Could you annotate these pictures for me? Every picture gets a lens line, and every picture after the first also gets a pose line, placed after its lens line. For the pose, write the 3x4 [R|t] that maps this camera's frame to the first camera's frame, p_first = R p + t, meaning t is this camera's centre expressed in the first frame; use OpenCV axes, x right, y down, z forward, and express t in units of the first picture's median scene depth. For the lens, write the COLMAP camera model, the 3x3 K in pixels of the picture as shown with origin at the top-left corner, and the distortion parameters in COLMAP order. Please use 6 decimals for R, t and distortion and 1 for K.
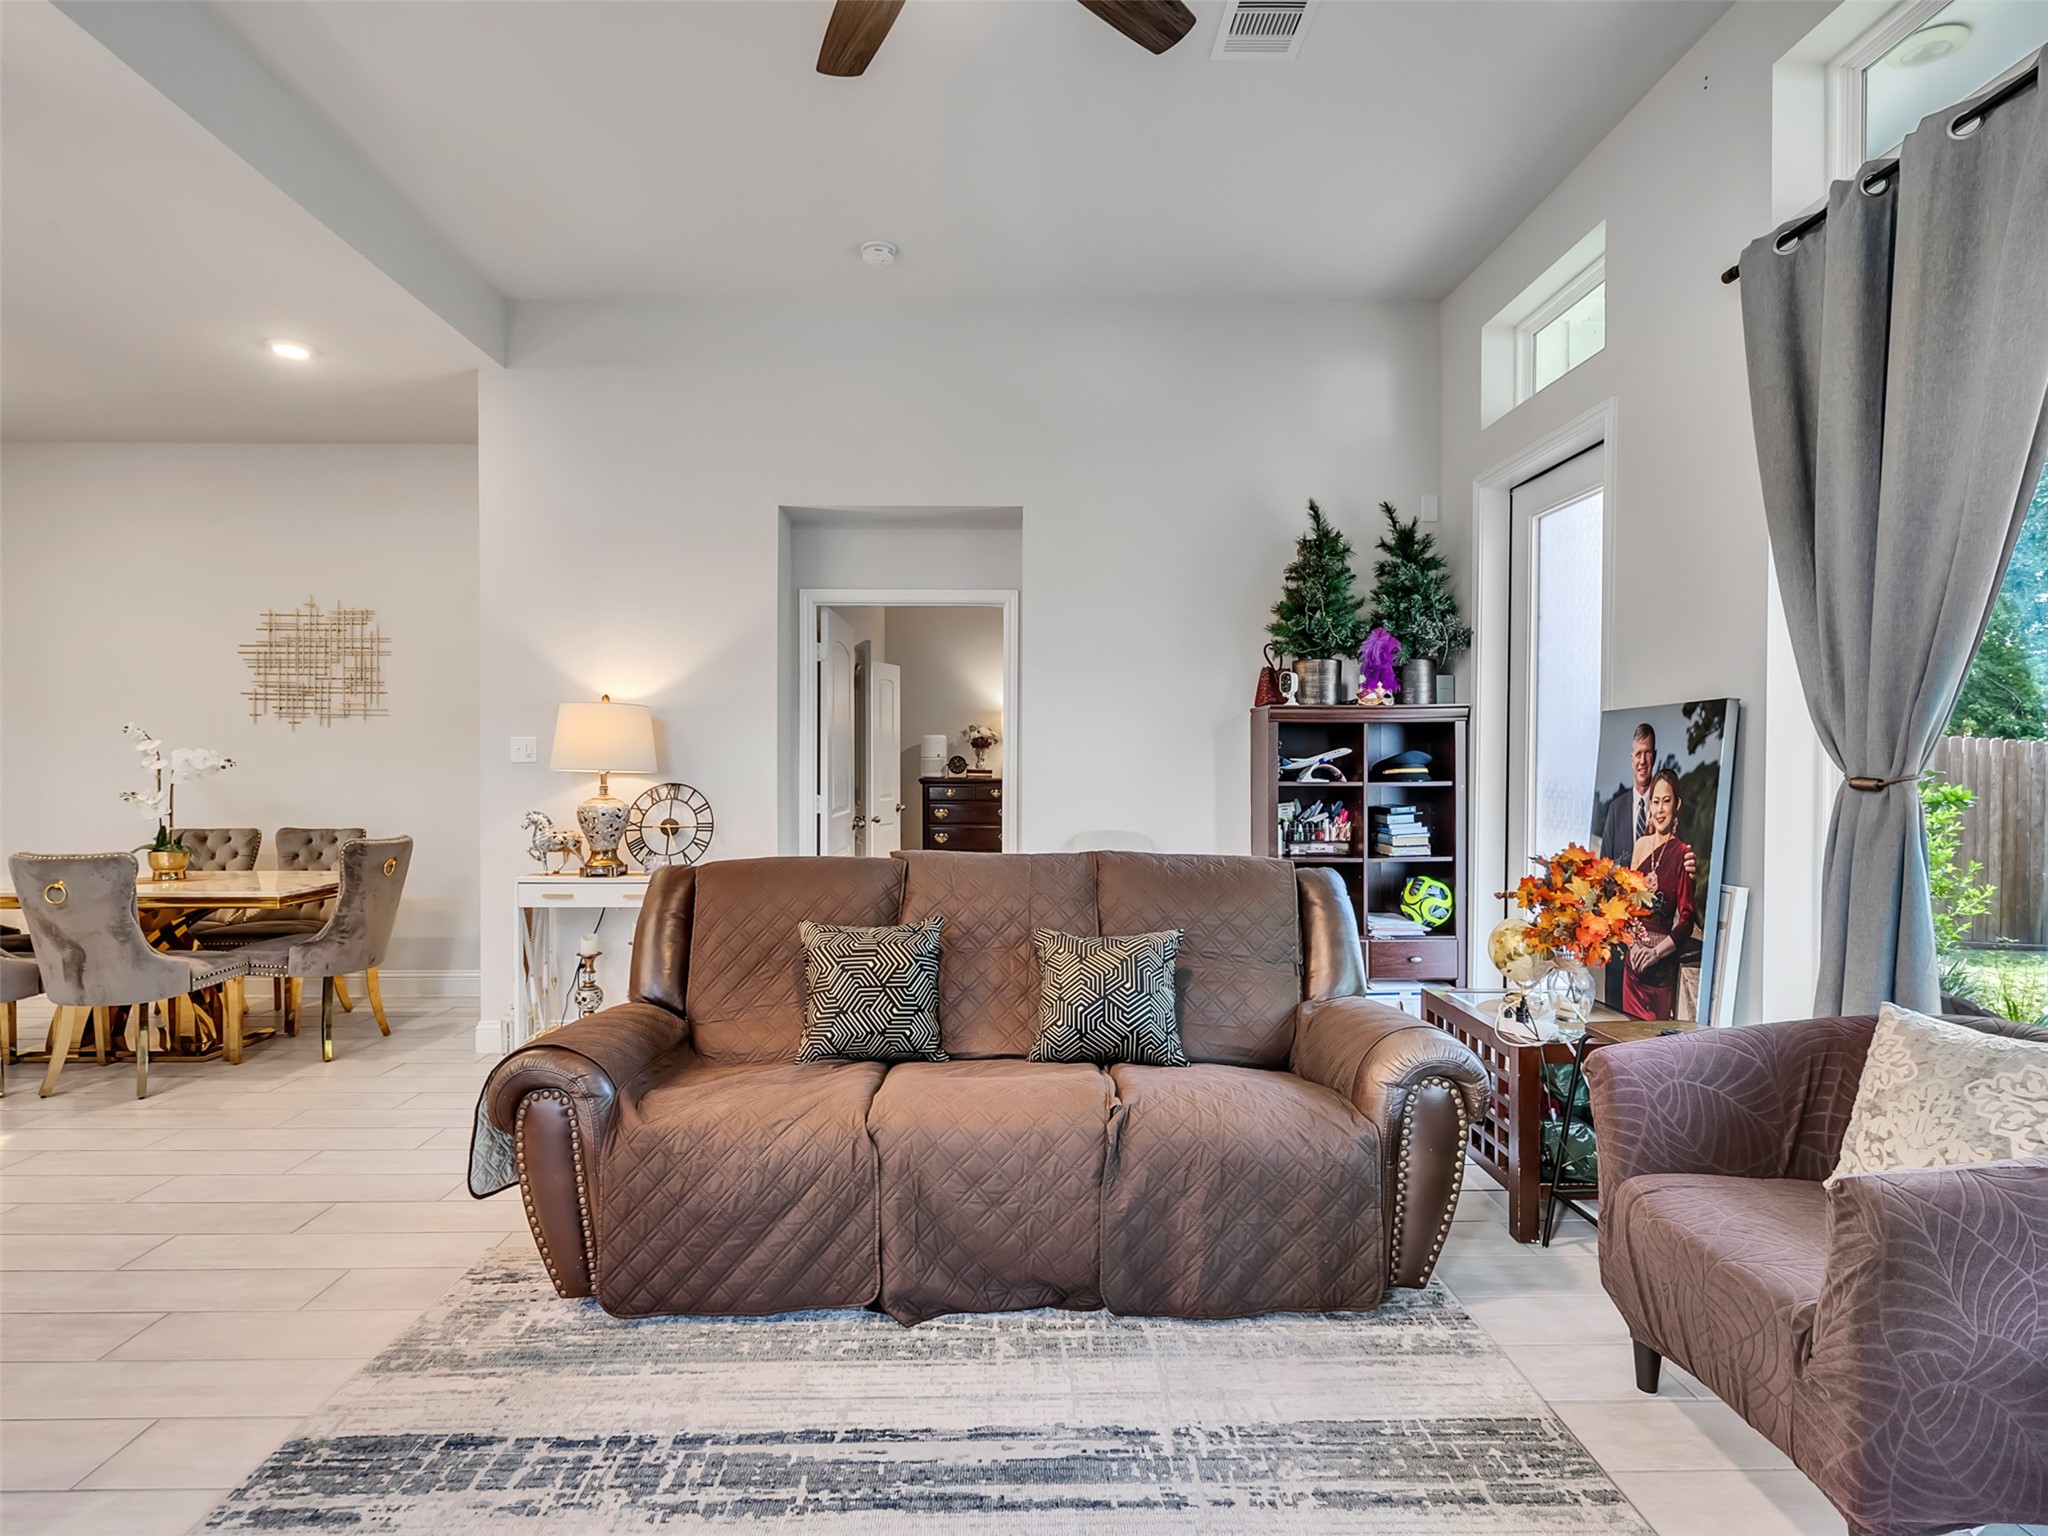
lens RADIAL K [[1046.7, 0, 1011.9], [0, 1046.7, 768.5], [0, 0, 1]] dist [-0.008907, 0.006011]
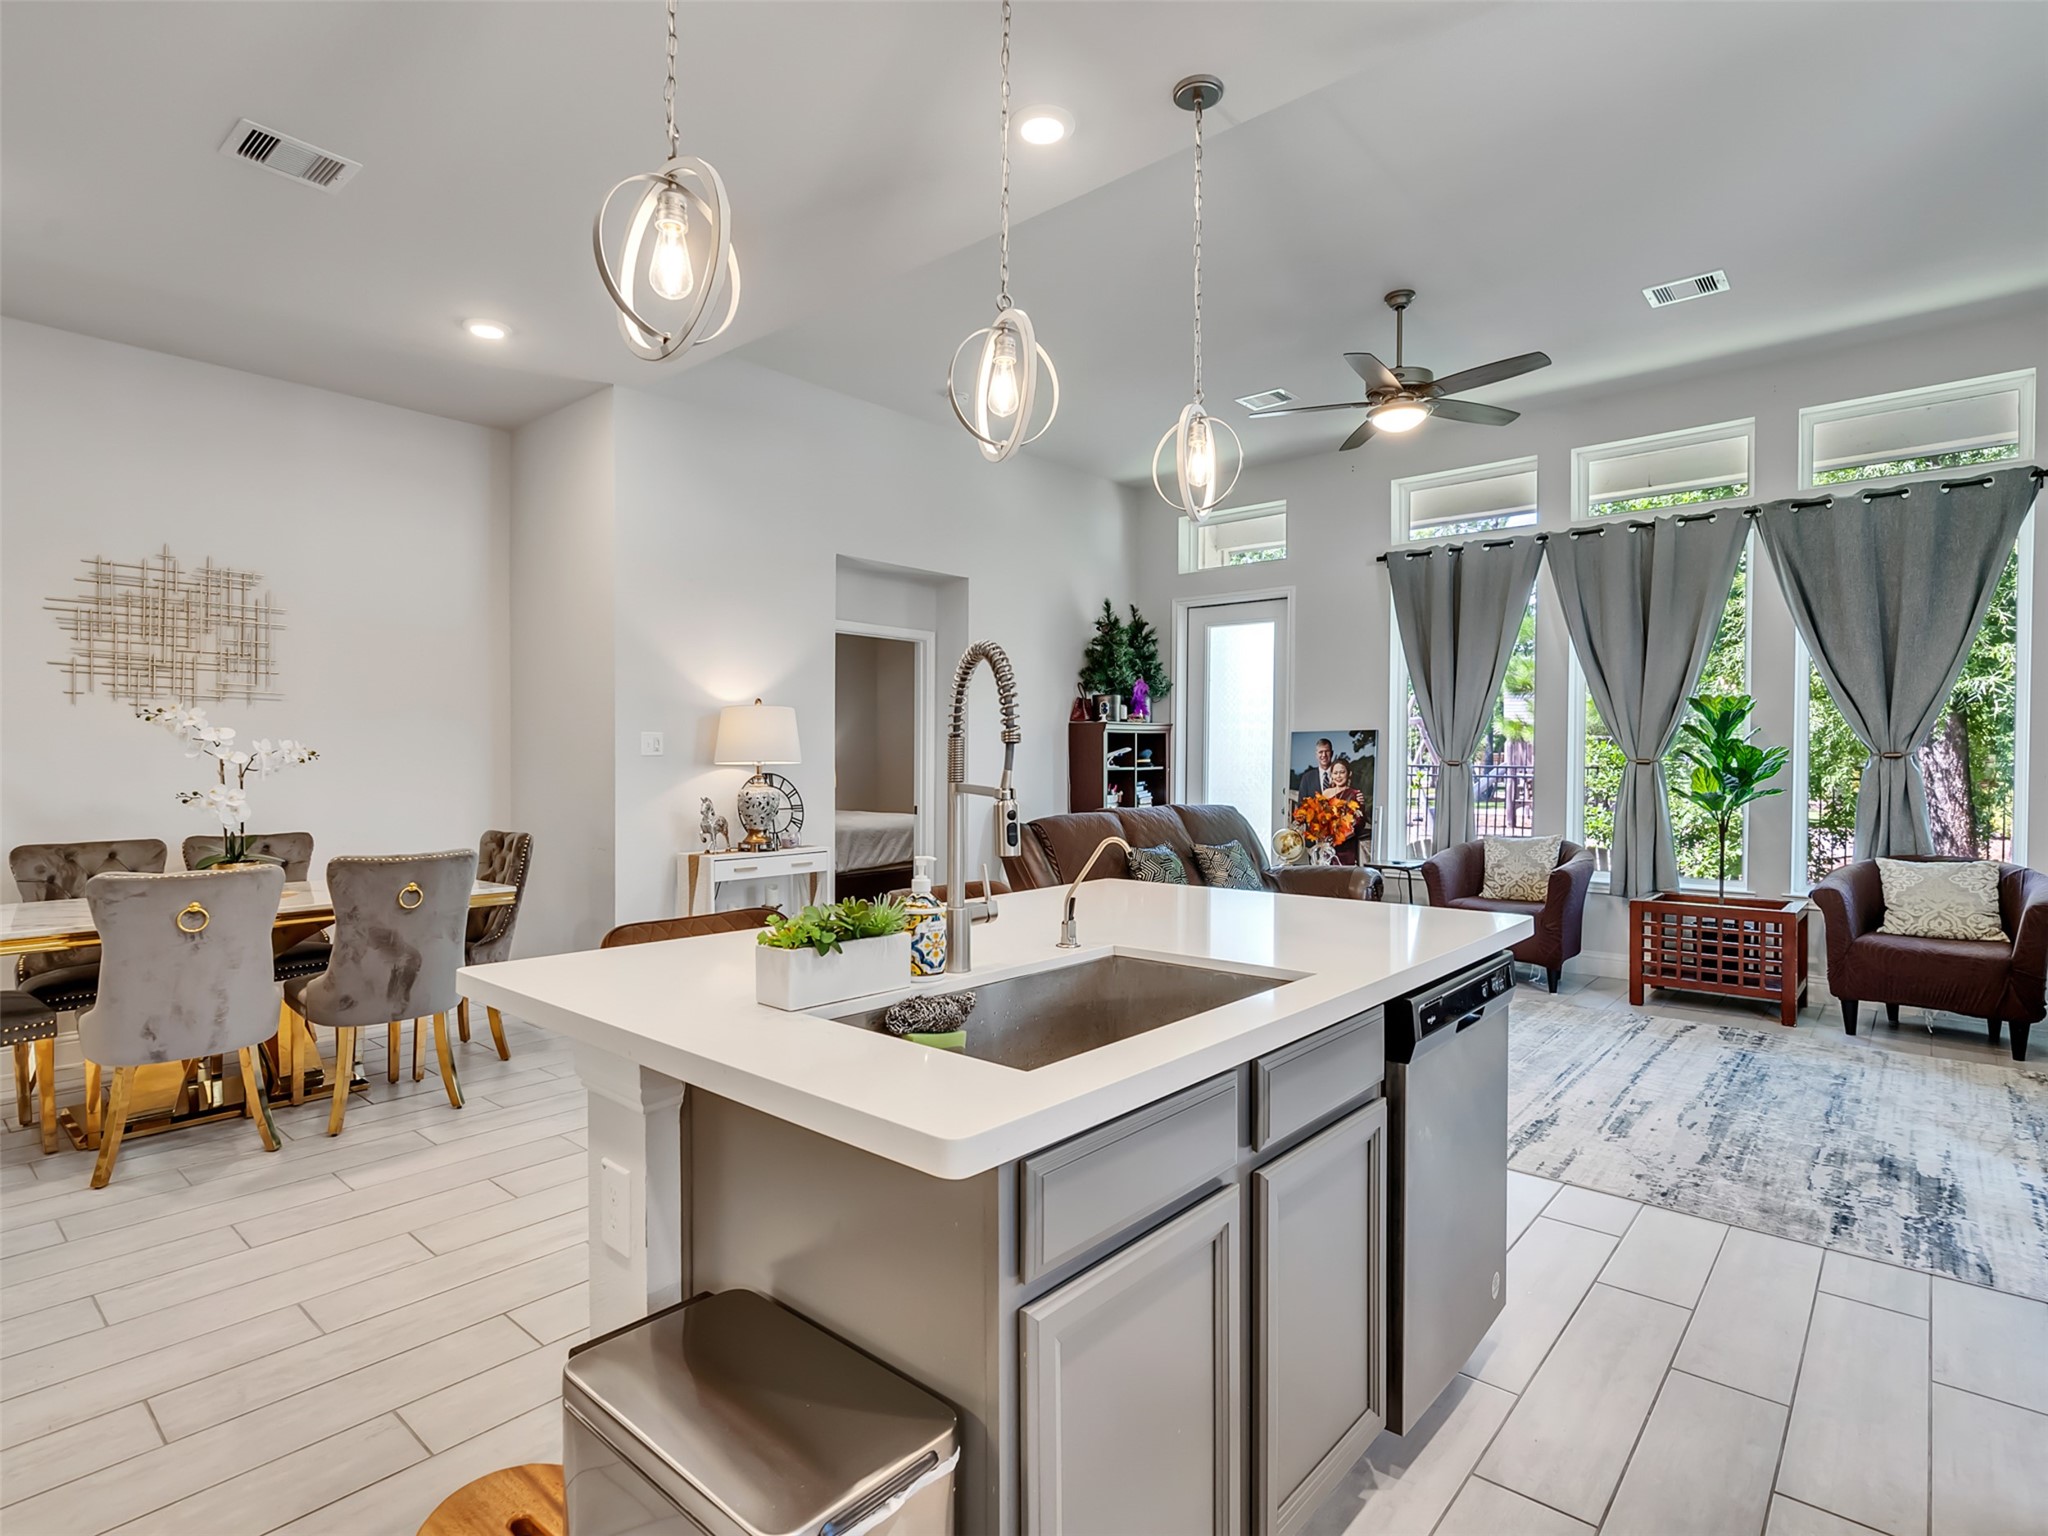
lens RADIAL K [[1046.7, 0, 1011.9], [0, 1046.7, 768.5], [0, 0, 1]] dist [-0.008907, 0.006011]
pose [[0.673317, -0.008036, 0.739310, -1.537210], [0.004708, 0.999967, 0.006581, 0.003348], [-0.739339, -0.000950, 0.673333, -0.019841]]
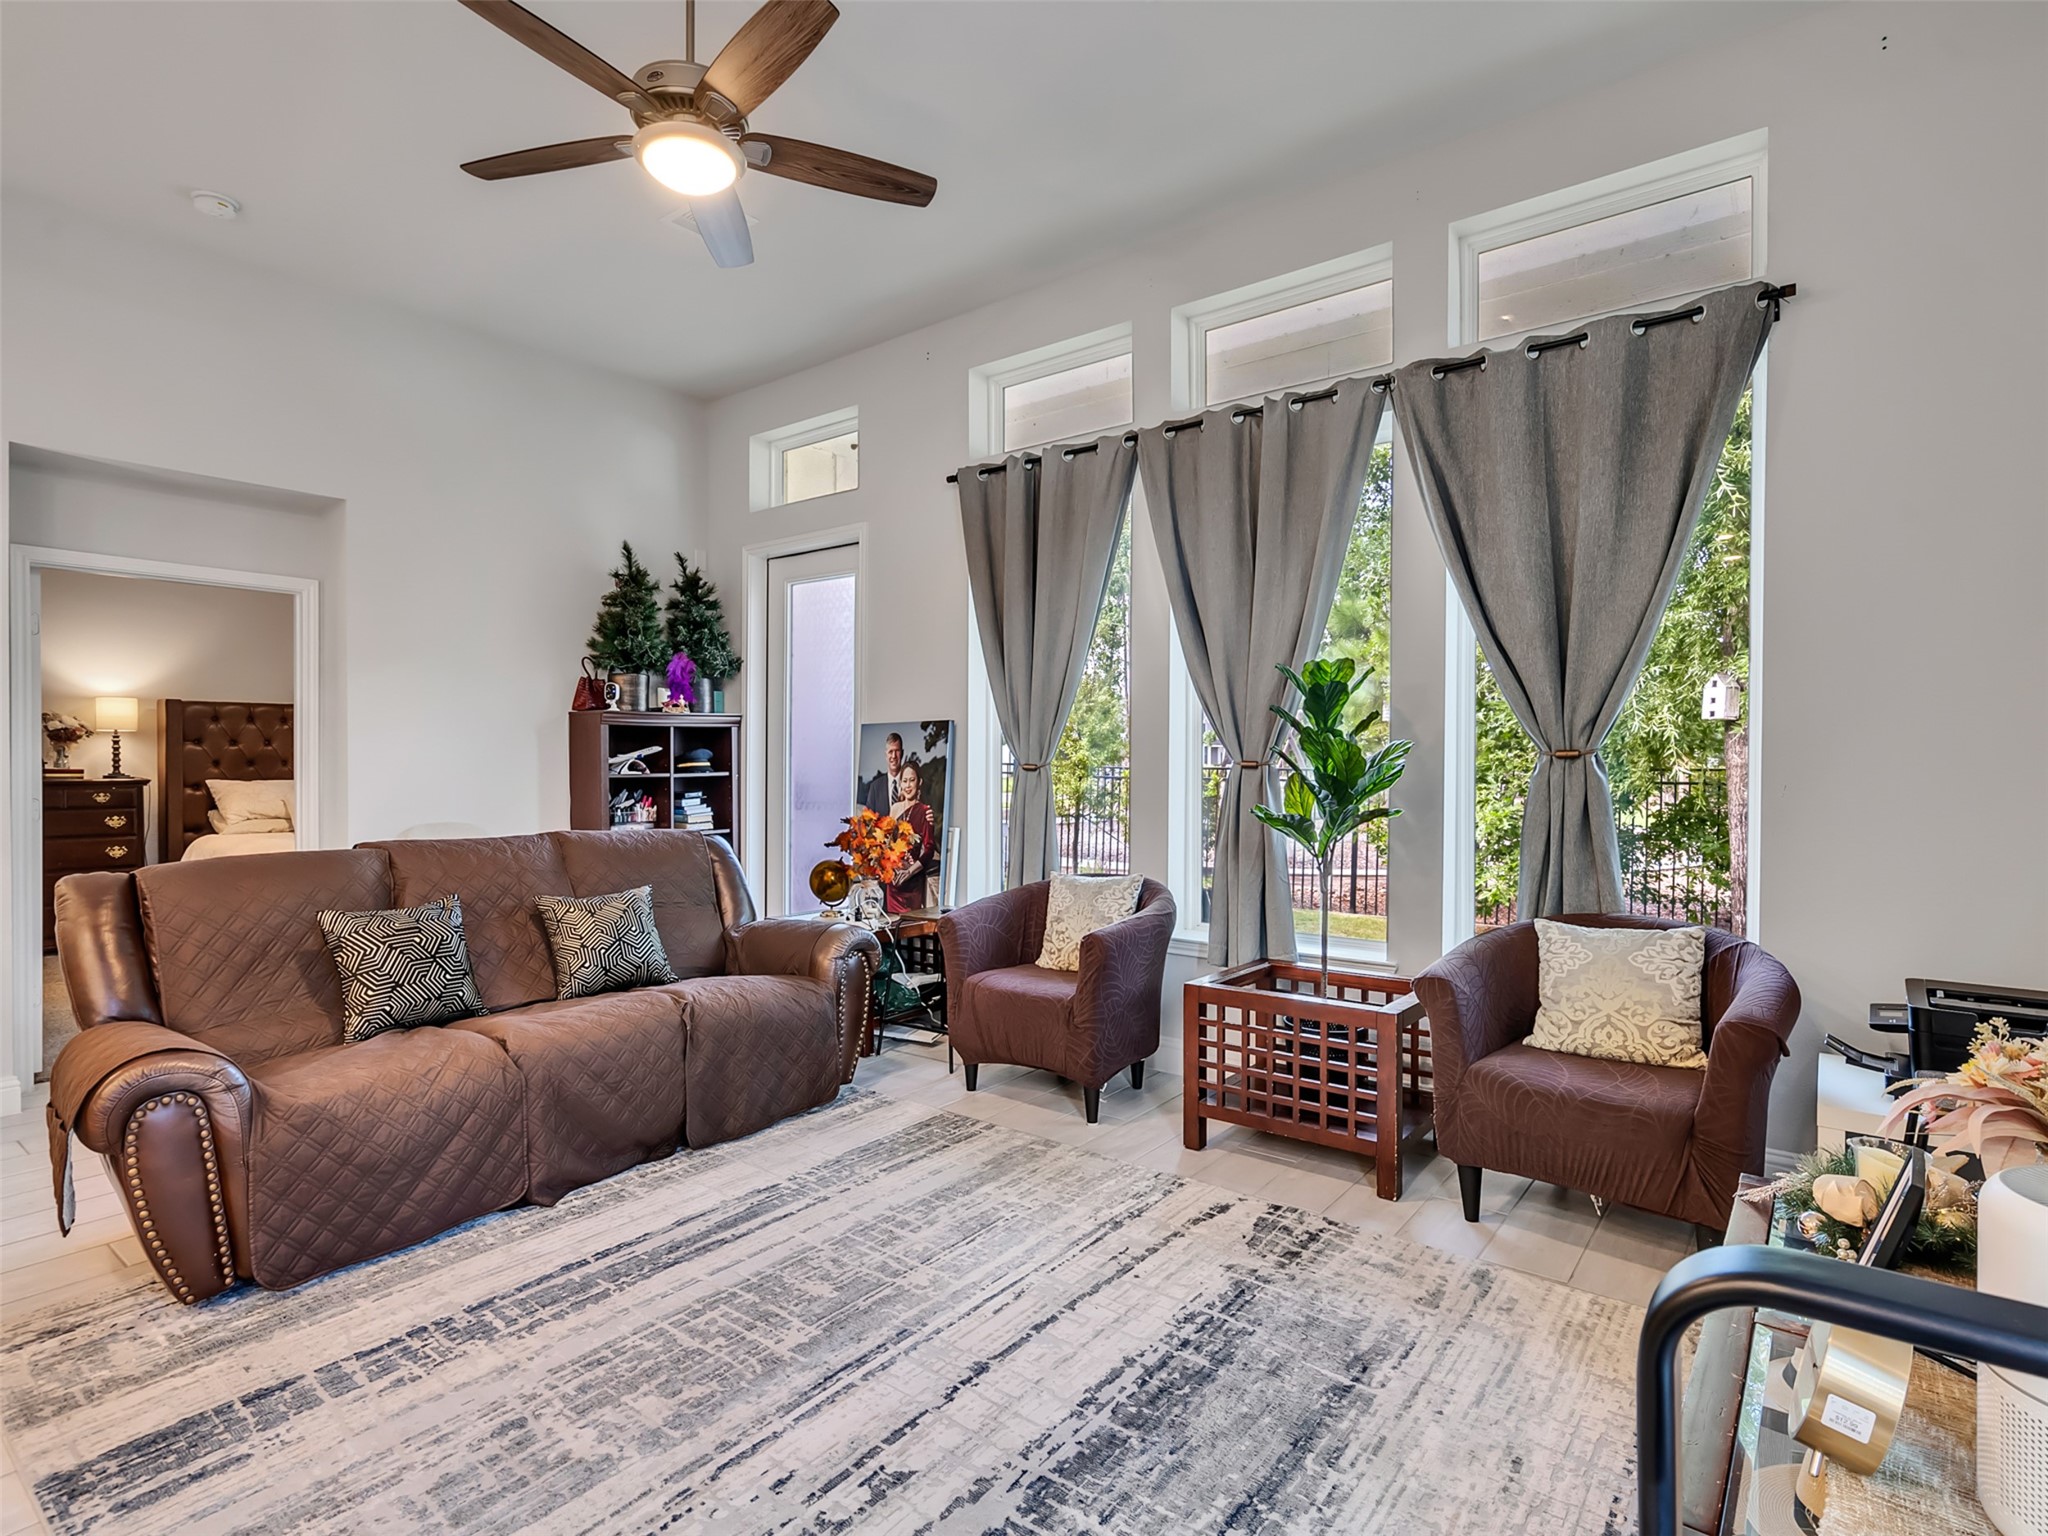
lens RADIAL K [[1046.7, 0, 1011.9], [0, 1046.7, 768.5], [0, 0, 1]] dist [-0.008907, 0.006011]
pose [[0.632557, -0.008341, 0.774469, -0.542874], [0.006929, 0.999963, 0.005111, 0.004912], [-0.774483, 0.002133, 0.632591, -0.168220]]
